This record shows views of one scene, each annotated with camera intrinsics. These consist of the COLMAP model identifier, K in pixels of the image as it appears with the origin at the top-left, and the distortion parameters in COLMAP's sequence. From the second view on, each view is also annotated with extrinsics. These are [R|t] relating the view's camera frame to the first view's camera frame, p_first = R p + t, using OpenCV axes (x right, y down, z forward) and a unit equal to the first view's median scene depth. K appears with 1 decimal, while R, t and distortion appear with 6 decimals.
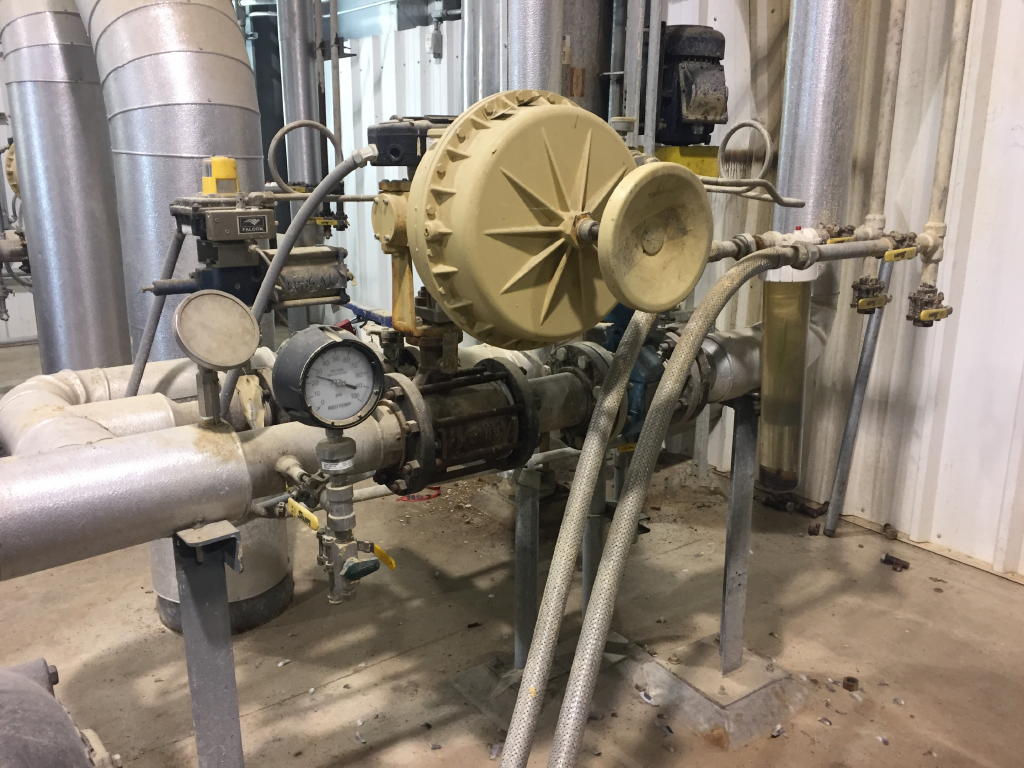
lens RADIAL K [[881.2, 0, 509.7], [0, 881.2, 386.2], [0, 0, 1]] dist [0.087609, -0.146818]
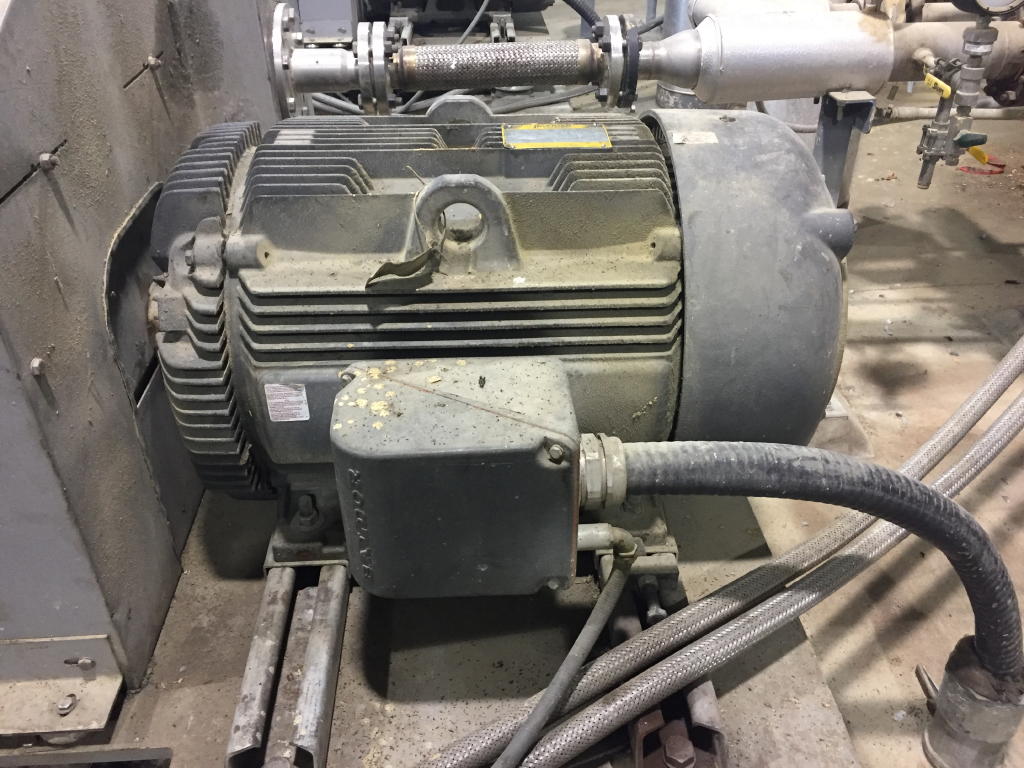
lens RADIAL K [[881.2, 0, 509.0], [0, 881.2, 382.6], [0, 0, 1]] dist [0.087609, -0.146818]
pose [[0.836640, 0.292154, -0.463334, -0.015737], [-0.127513, 0.926524, 0.353969, 0.091018], [0.532704, -0.237063, 0.812421, -0.265278]]
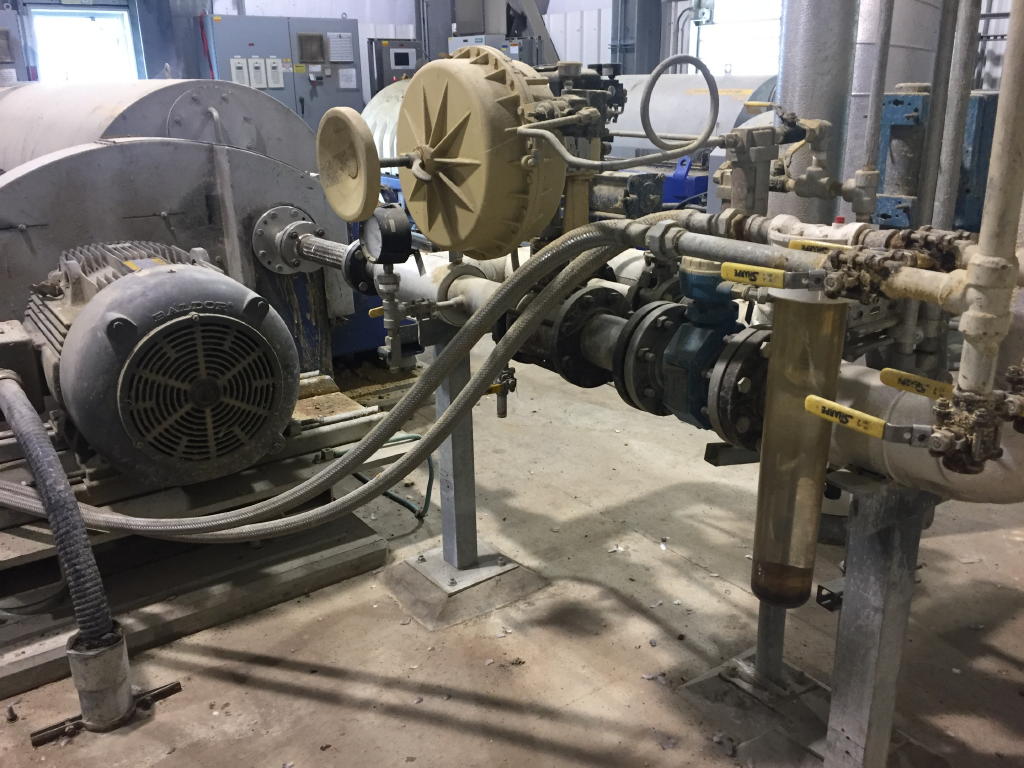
lens RADIAL K [[881.2, 0, 513.9], [0, 881.2, 381.7], [0, 0, 1]] dist [0.087609, -0.146818]
pose [[-0.010474, 0.314597, -0.949168, 0.805041], [-0.242959, 0.919974, 0.307602, -0.177263], [0.969980, 0.233831, 0.066798, 0.639383]]
